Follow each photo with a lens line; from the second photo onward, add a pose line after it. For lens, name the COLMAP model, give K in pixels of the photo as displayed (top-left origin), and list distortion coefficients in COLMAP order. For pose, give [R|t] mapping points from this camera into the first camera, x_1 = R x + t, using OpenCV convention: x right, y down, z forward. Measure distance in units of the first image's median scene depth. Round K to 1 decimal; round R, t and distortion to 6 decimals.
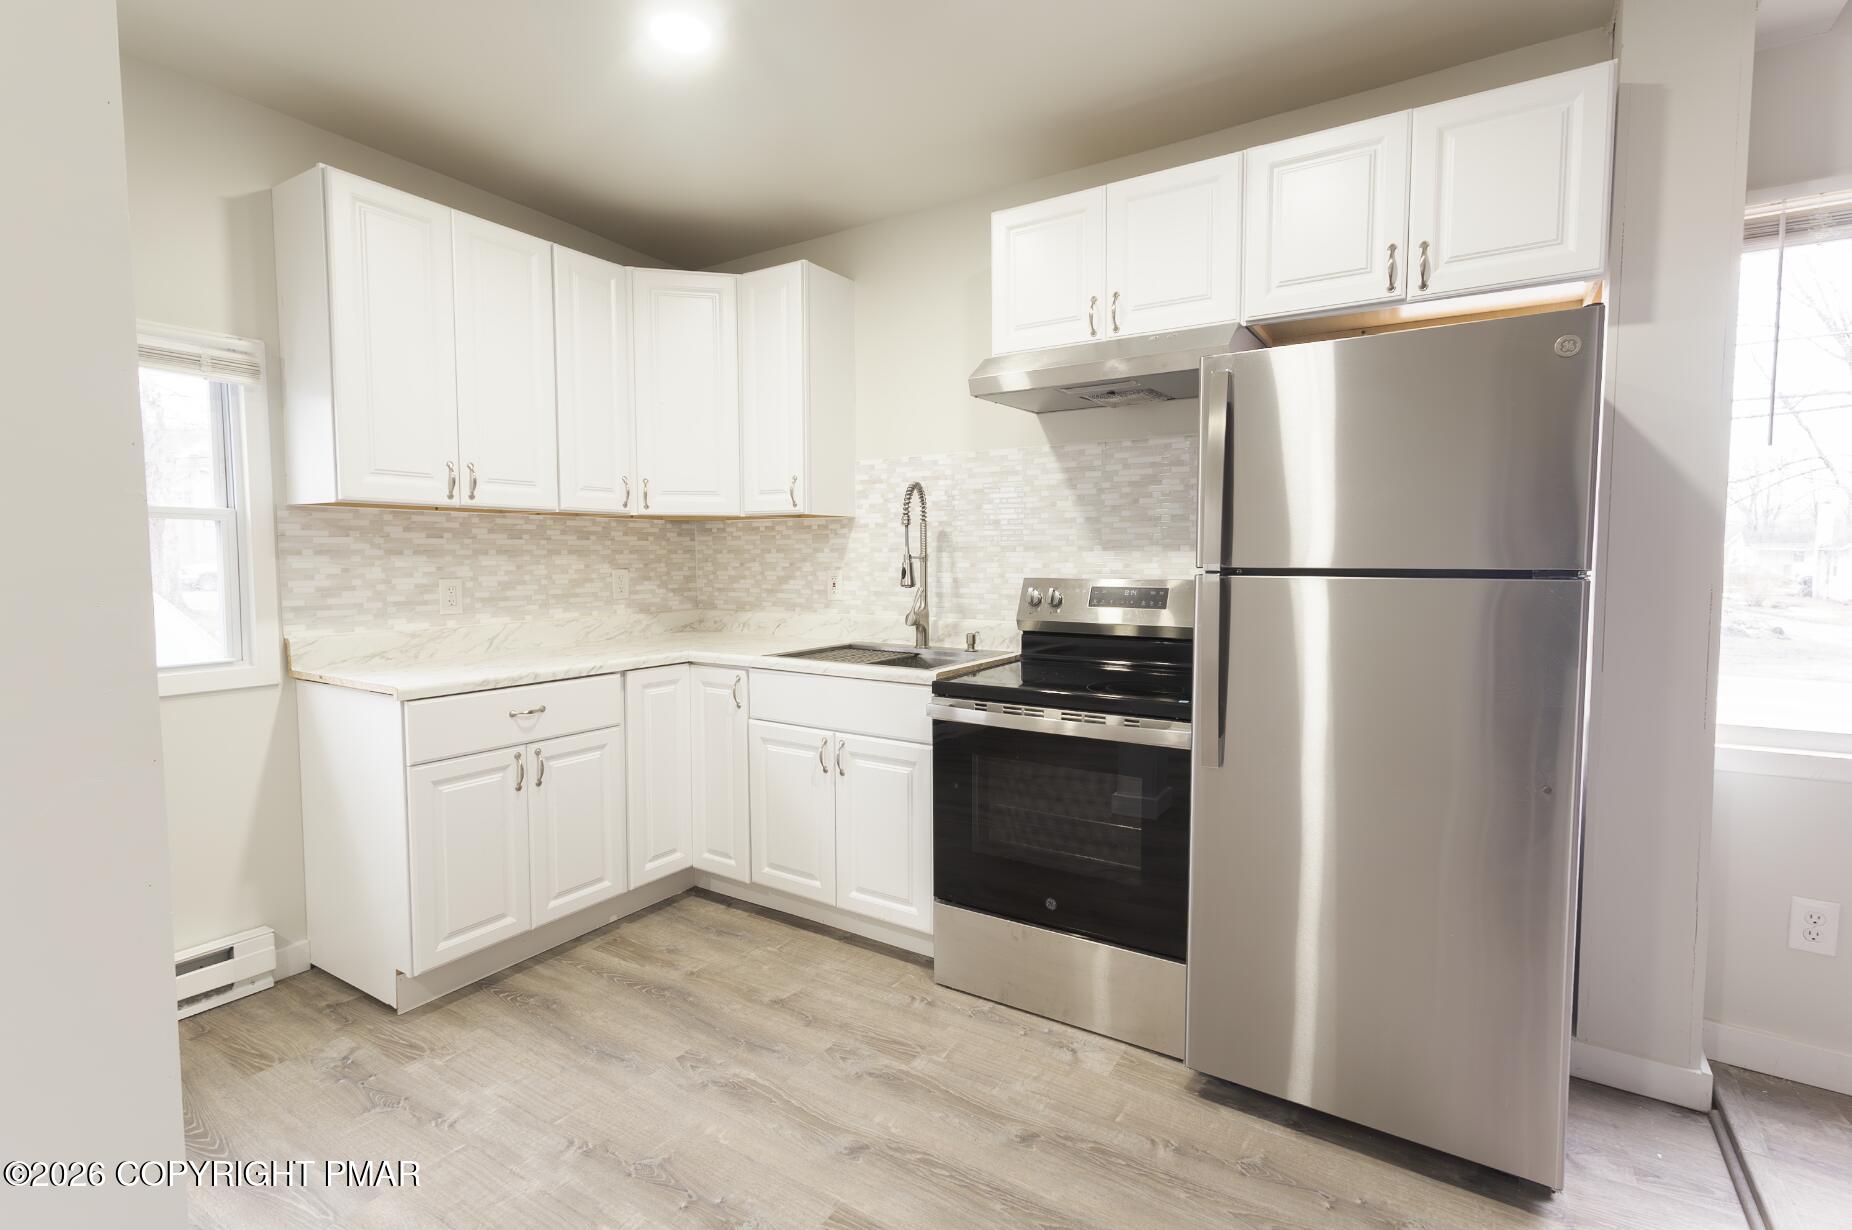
lens RADIAL K [[864.4, 0, 915.8], [0, 864.4, 609.0], [0, 0, 1]] dist [0.004526, 0.001641]
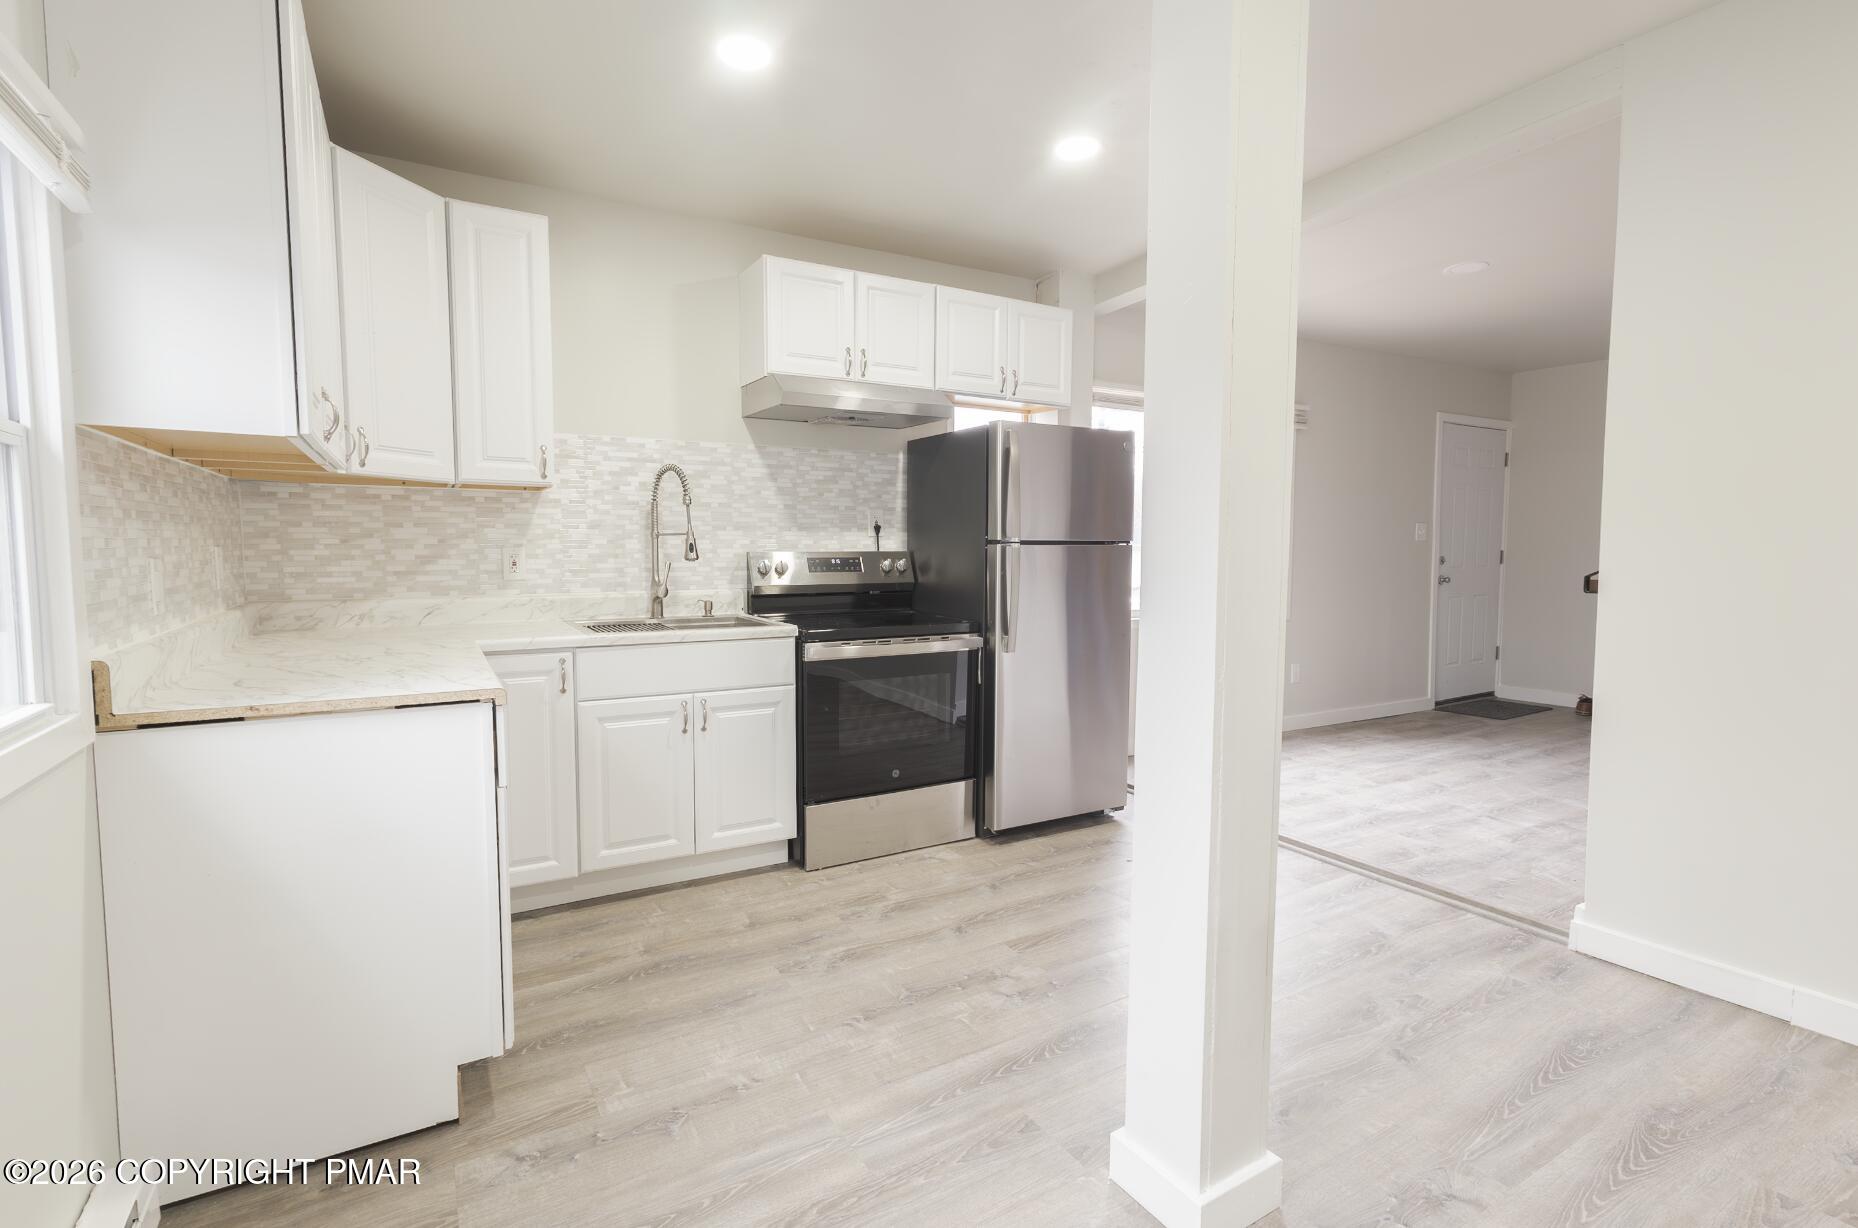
lens RADIAL K [[871.8, 0, 927.2], [0, 871.8, 611.8], [0, 0, 1]] dist [0.011503, -0.002227]
pose [[0.448703, -0.064153, 0.891375, -0.956072], [0.055158, 0.997507, 0.044026, 0.008761], [-0.891977, 0.029412, 0.451123, 0.247318]]
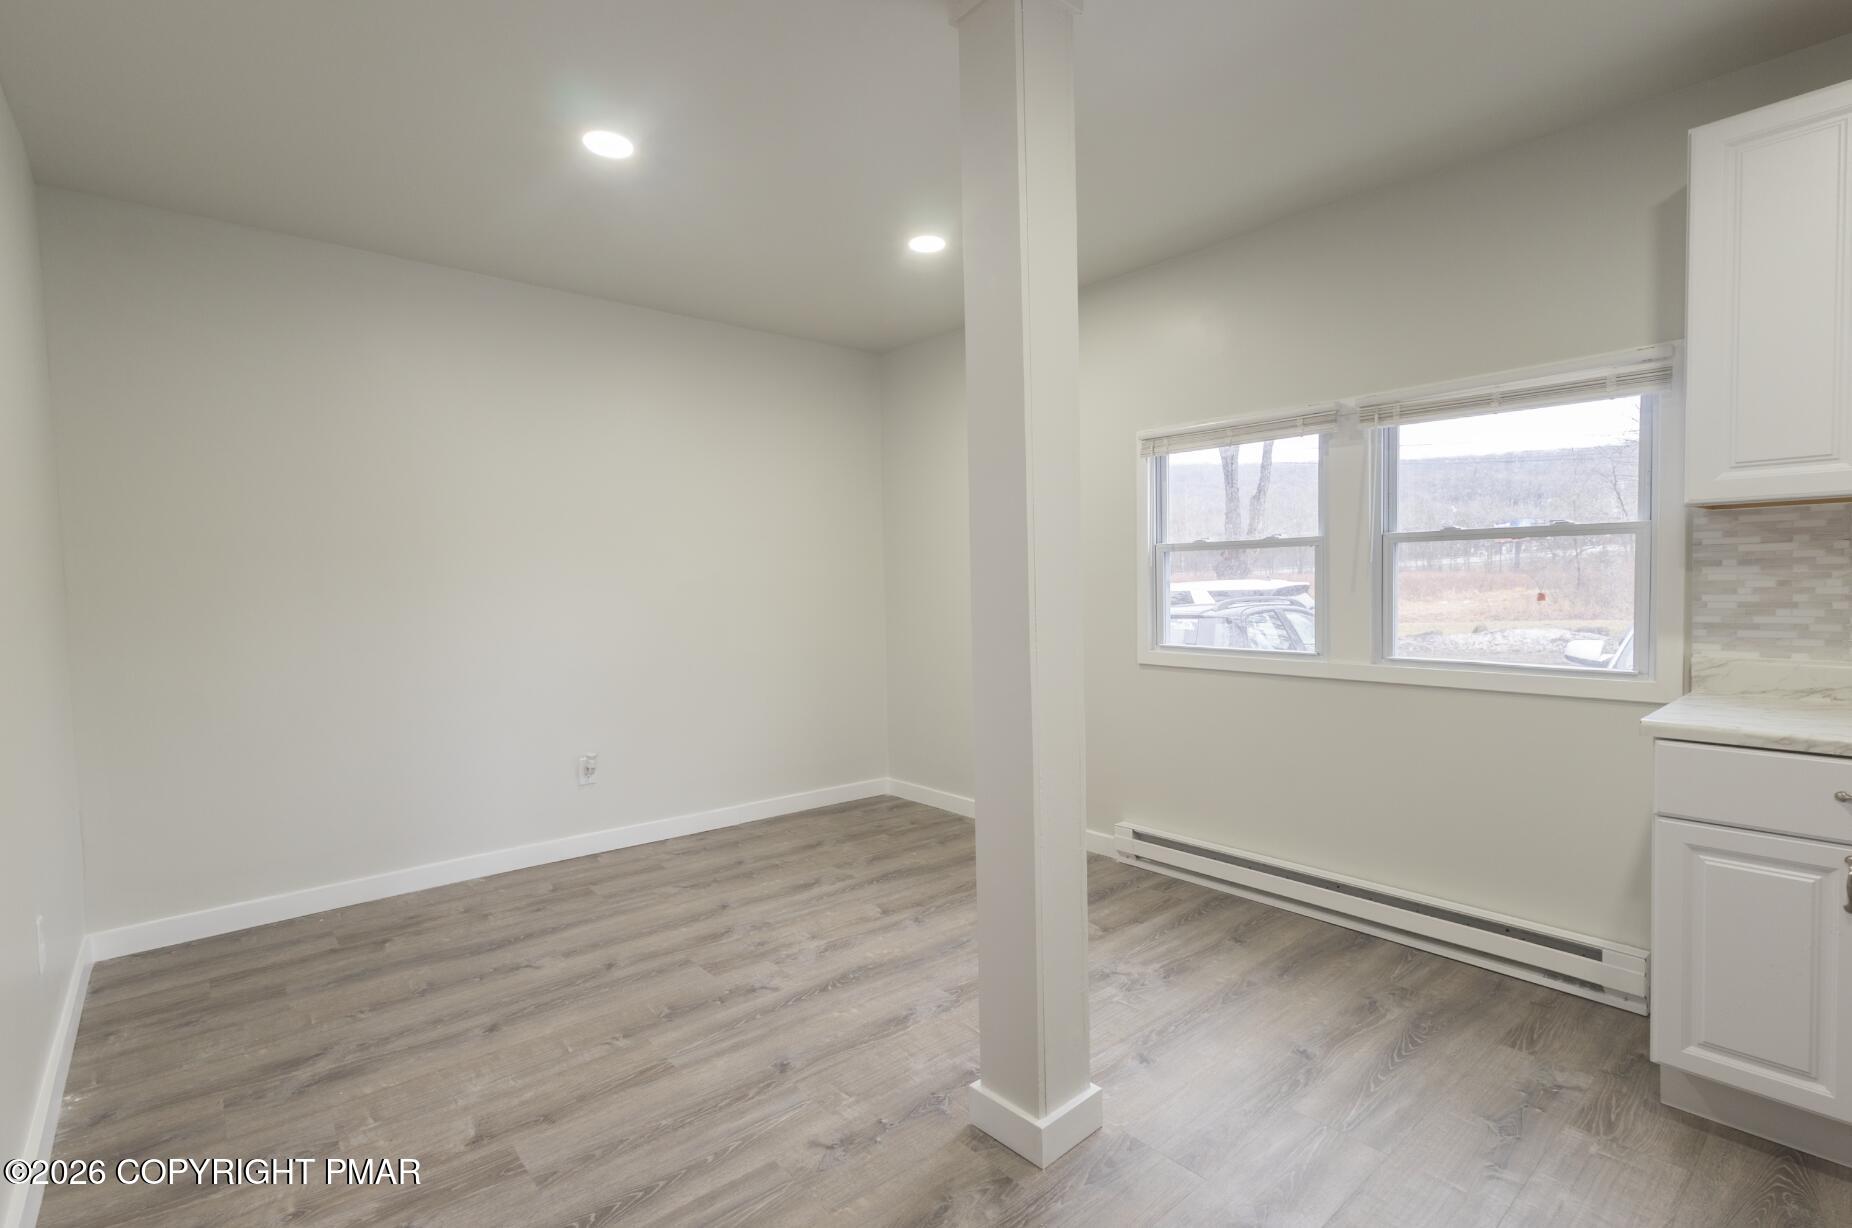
lens RADIAL K [[864.4, 0, 920.6], [0, 864.4, 613.6], [0, 0, 1]] dist [0.004526, 0.001641]
pose [[-0.299379, 0.045105, -0.953068, 0.375834], [-0.040041, 0.997408, 0.059781, -0.032678], [0.953294, 0.056059, -0.296797, 0.473003]]
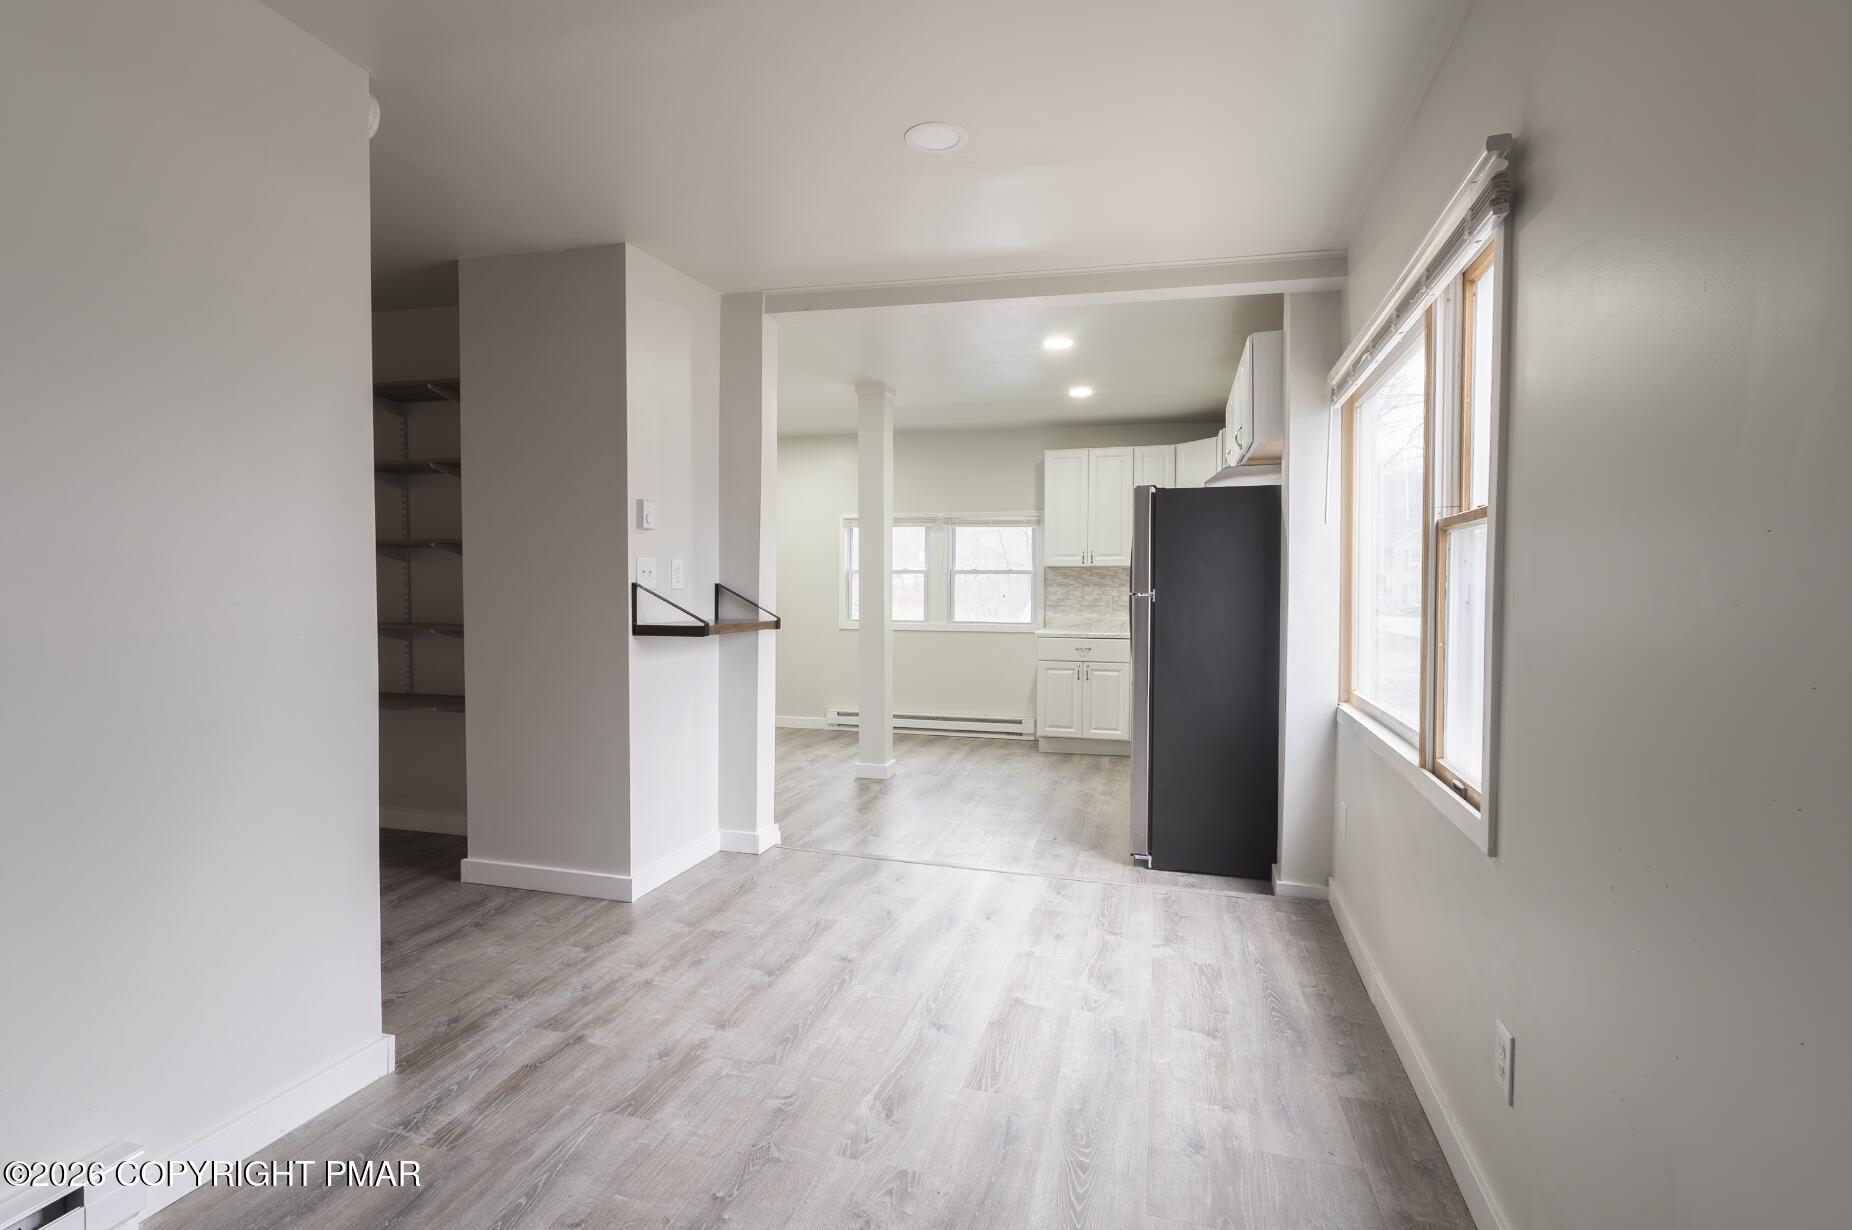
lens RADIAL K [[864.4, 0, 918.2], [0, 864.4, 624.5], [0, 0, 1]] dist [0.004526, 0.001641]
pose [[0.281631, 0.045350, -0.958450, 1.719036], [-0.063042, 0.997599, 0.028678, 0.006861], [0.957449, 0.052346, 0.283814, -0.157928]]
